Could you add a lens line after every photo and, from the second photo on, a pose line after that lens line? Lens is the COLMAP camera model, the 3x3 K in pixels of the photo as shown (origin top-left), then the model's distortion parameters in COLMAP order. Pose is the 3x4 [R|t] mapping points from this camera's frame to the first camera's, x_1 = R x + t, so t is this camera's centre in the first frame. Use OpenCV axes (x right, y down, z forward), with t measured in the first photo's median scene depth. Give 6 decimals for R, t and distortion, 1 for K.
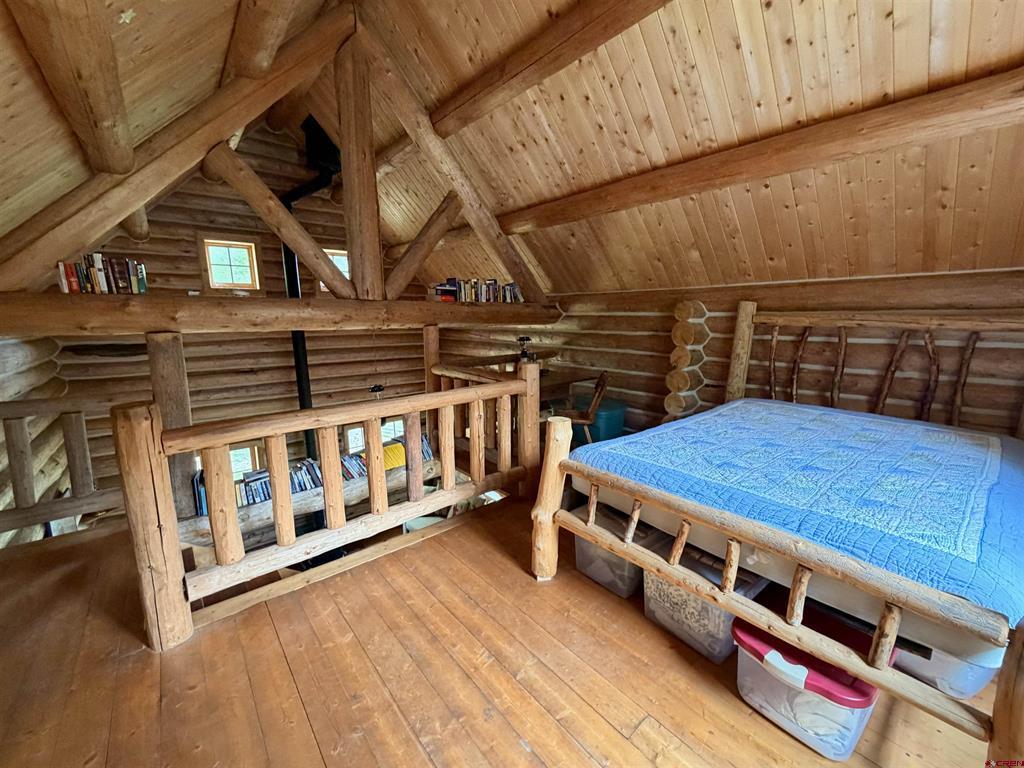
lens RADIAL K [[414.9, 0, 517.3], [0, 414.9, 384.1], [0, 0, 1]] dist [0.002123, 0.000155]
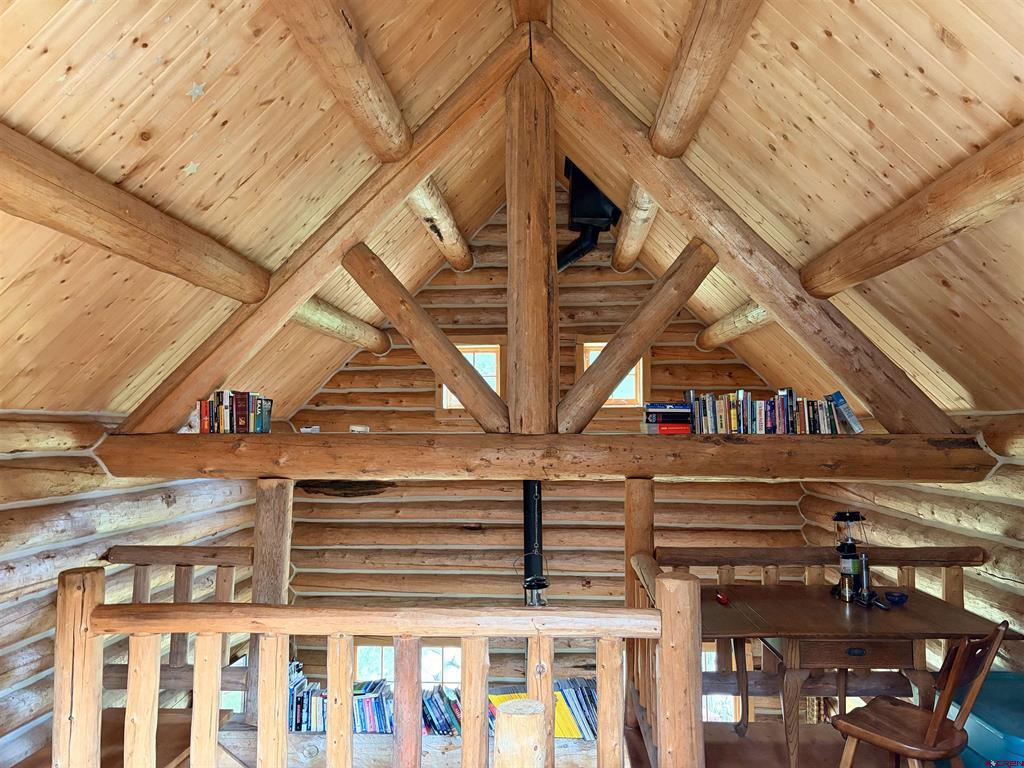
lens RADIAL K [[780.4, 0, 511.9], [0, 780.4, 380.6], [0, 0, 1]] dist [0.037516, -0.022980]
pose [[0.722697, -0.038780, -0.690076, 0.368082], [-0.117209, 0.977087, -0.177660, -0.061415], [0.681154, 0.209277, 0.701592, 0.132346]]
